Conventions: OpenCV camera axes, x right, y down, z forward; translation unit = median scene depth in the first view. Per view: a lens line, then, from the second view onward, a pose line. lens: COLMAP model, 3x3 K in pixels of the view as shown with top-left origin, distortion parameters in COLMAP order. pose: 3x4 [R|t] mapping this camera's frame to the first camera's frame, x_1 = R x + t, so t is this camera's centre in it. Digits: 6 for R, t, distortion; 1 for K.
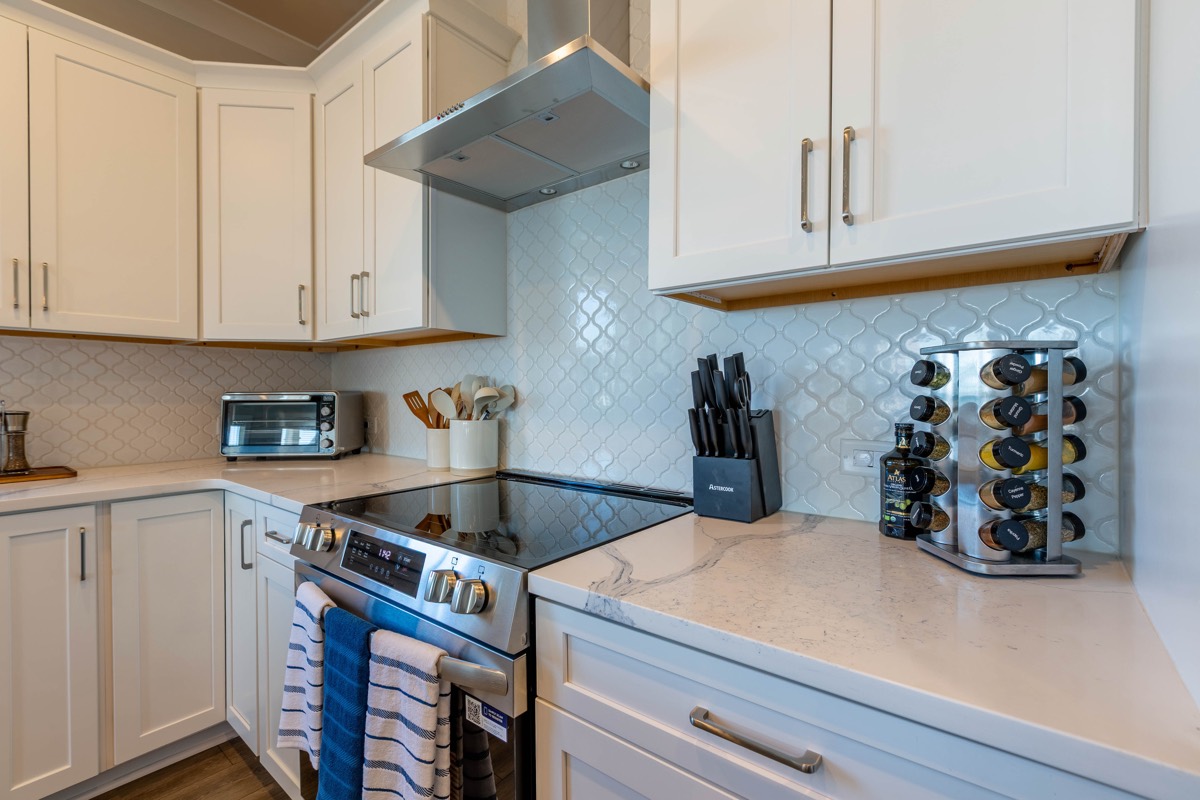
lens RADIAL K [[536.4, 0, 577.9], [0, 536.4, 396.3], [0, 0, 1]] dist [0.001664, 0.000321]
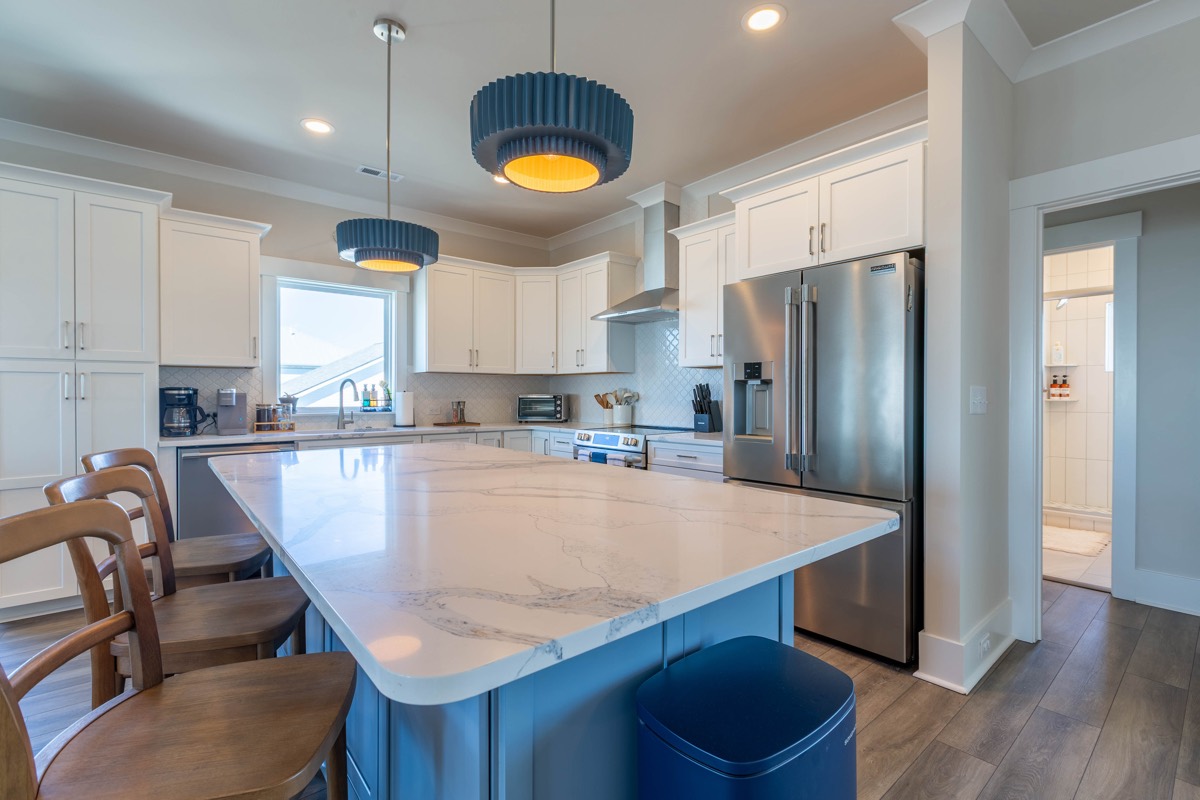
lens RADIAL K [[536.4, 0, 584.3], [0, 536.4, 396.4], [0, 0, 1]] dist [0.001664, 0.000321]
pose [[0.982763, 0.001603, -0.184861, 0.105423], [-0.001645, 0.999999, -0.000077, 0.001547], [0.184861, 0.000380, 0.982765, -1.591893]]
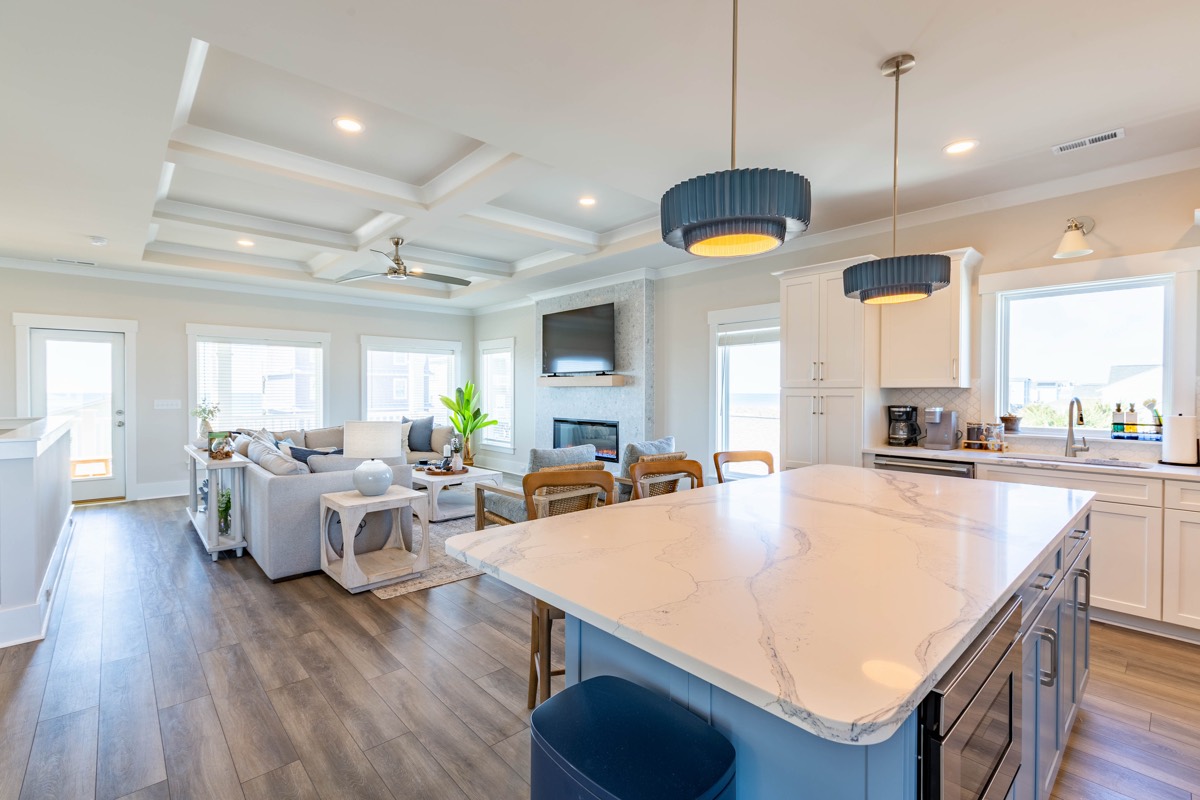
lens RADIAL K [[536.4, 0, 600.0], [0, 536.4, 398.2], [0, 0, 1]] dist [0.001664, 0.000321]
pose [[-0.123668, 0.016528, -0.992186, 0.820669], [-0.005252, 0.999836, 0.017310, -0.096726], [0.992310, 0.007352, -0.123561, -0.952040]]
